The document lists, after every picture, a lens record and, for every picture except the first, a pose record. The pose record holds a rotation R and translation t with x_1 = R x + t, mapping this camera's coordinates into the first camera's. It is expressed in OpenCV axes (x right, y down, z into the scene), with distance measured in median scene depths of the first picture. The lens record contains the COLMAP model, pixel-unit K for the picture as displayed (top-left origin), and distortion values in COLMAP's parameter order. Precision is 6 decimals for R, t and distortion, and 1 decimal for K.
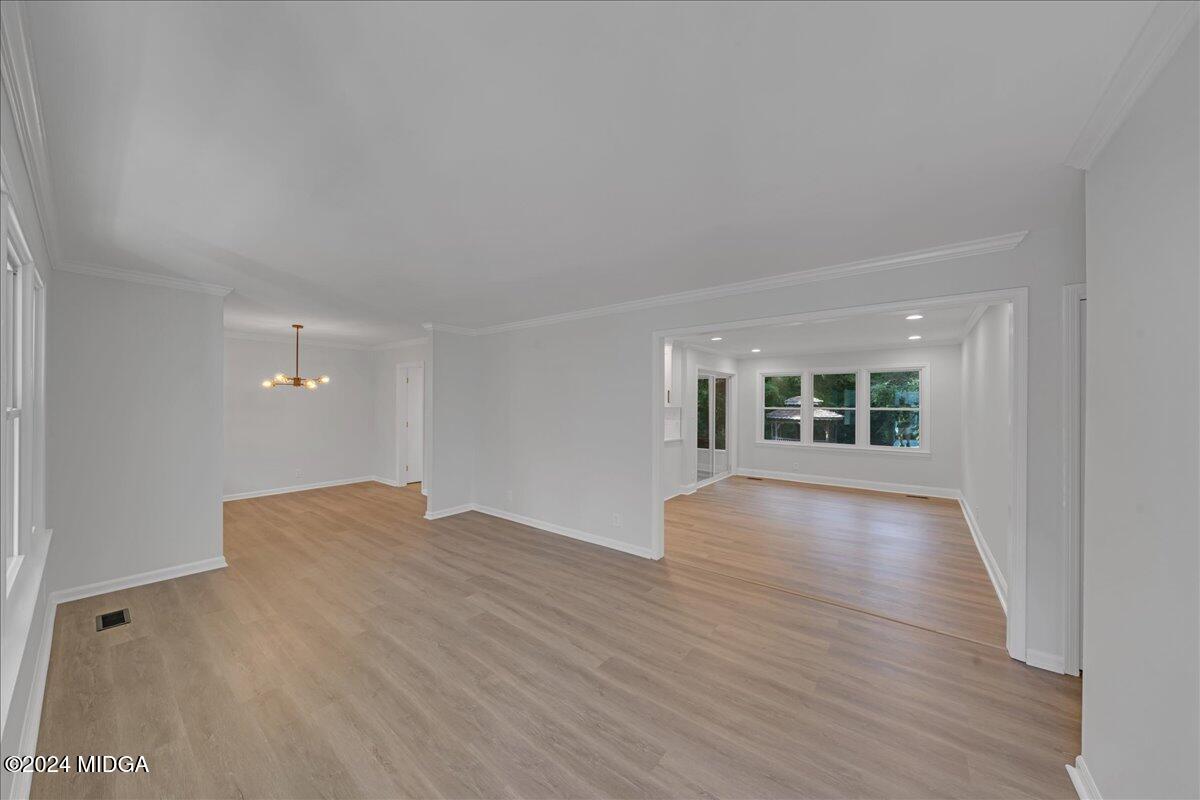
lens RADIAL K [[407.0, 0, 595.3], [0, 407.0, 403.3], [0, 0, 1]] dist [-0.000678, -0.000171]
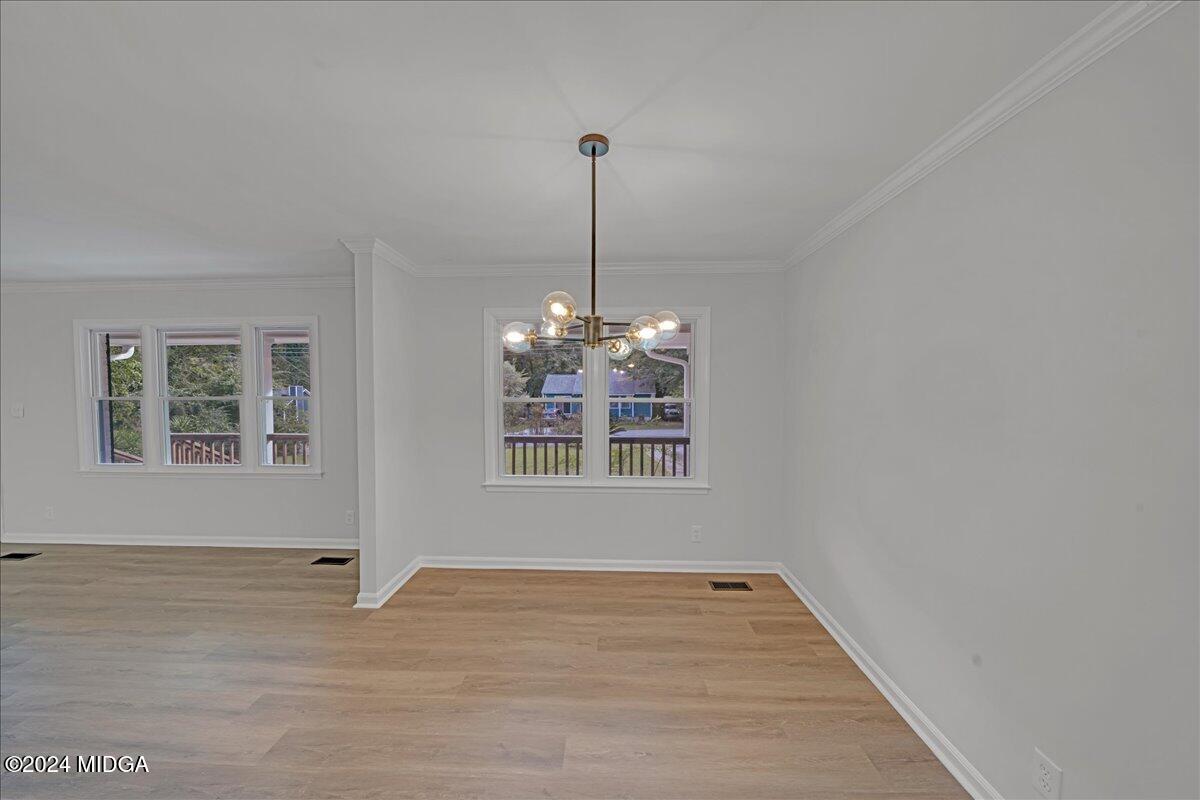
lens RADIAL K [[407.0, 0, 595.3], [0, 407.0, 403.3], [0, 0, 1]] dist [-0.000678, -0.000171]
pose [[-0.811780, 0.011456, -0.583851, -0.470925], [-0.005803, 0.999600, 0.027682, -0.003260], [0.583935, 0.025859, -0.811389, 1.065148]]
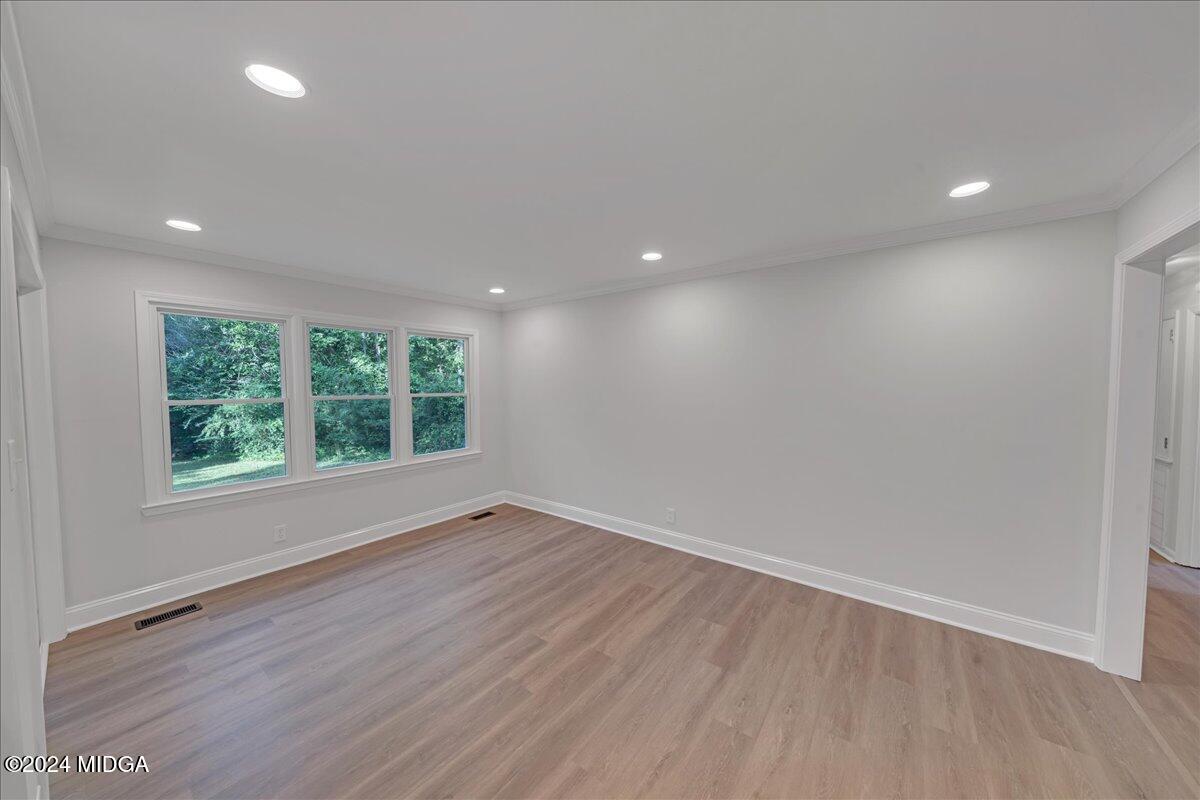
lens RADIAL K [[407.0, 0, 595.3], [0, 407.0, 403.3], [0, 0, 1]] dist [-0.000678, -0.000171]
pose [[-0.014275, -0.050546, 0.998620, 0.077180], [0.002853, 0.998715, 0.050592, -0.004189], [-0.999894, 0.003571, -0.014113, 0.815909]]
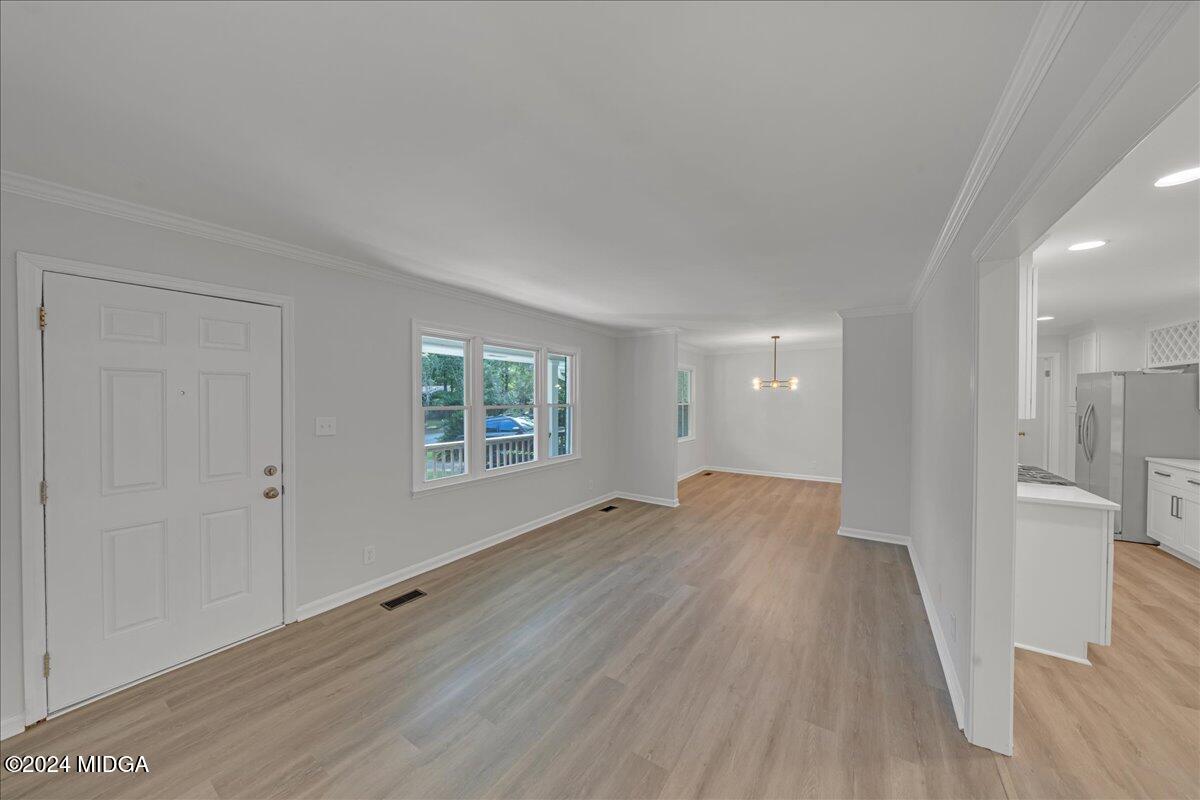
lens RADIAL K [[407.0, 0, 595.3], [0, 407.0, 403.3], [0, 0, 1]] dist [-0.000678, -0.000171]
pose [[0.084653, 0.006012, -0.996392, 0.348325], [-0.002527, 0.999980, 0.005819, -0.002172], [0.996407, 0.002025, 0.084666, 0.321906]]
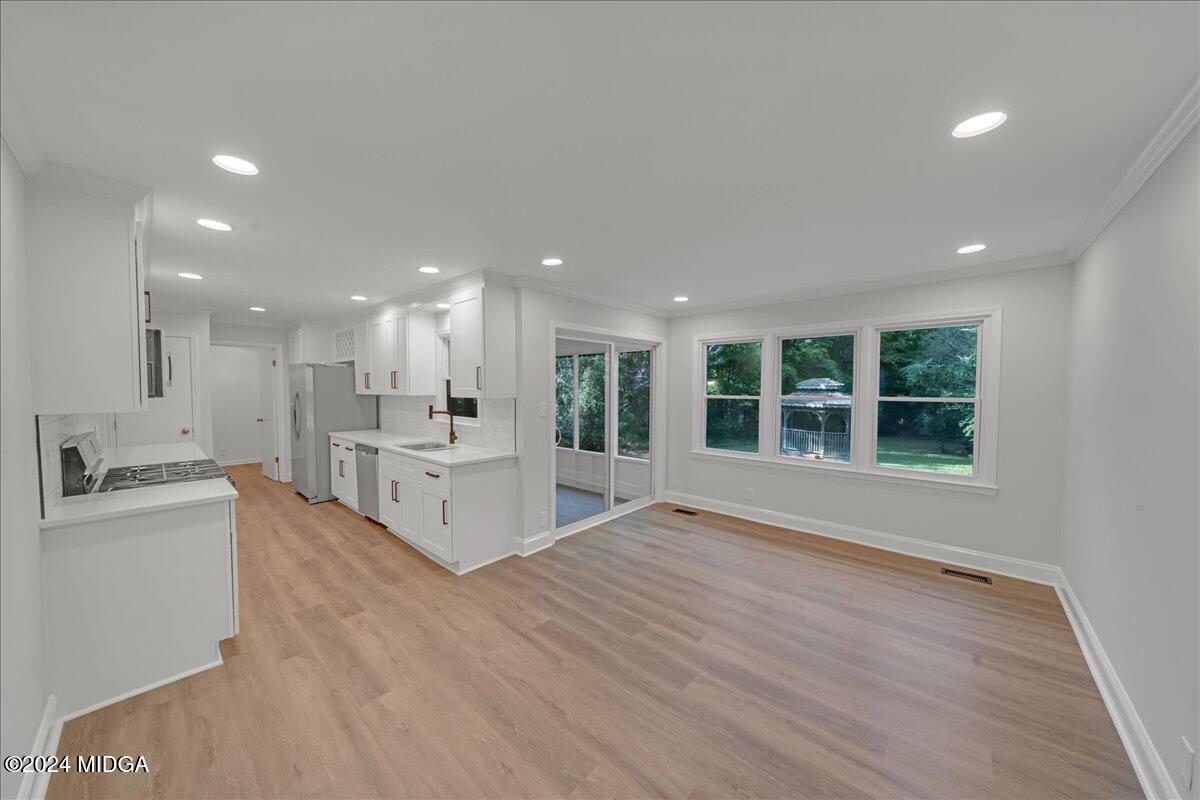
lens RADIAL K [[407.0, 0, 595.3], [0, 407.0, 403.3], [0, 0, 1]] dist [-0.000678, -0.000171]
pose [[0.997796, -0.001858, -0.066332, 0.370225], [0.004444, 0.999235, 0.038865, -0.003071], [0.066209, -0.039075, 0.997040, 0.479561]]
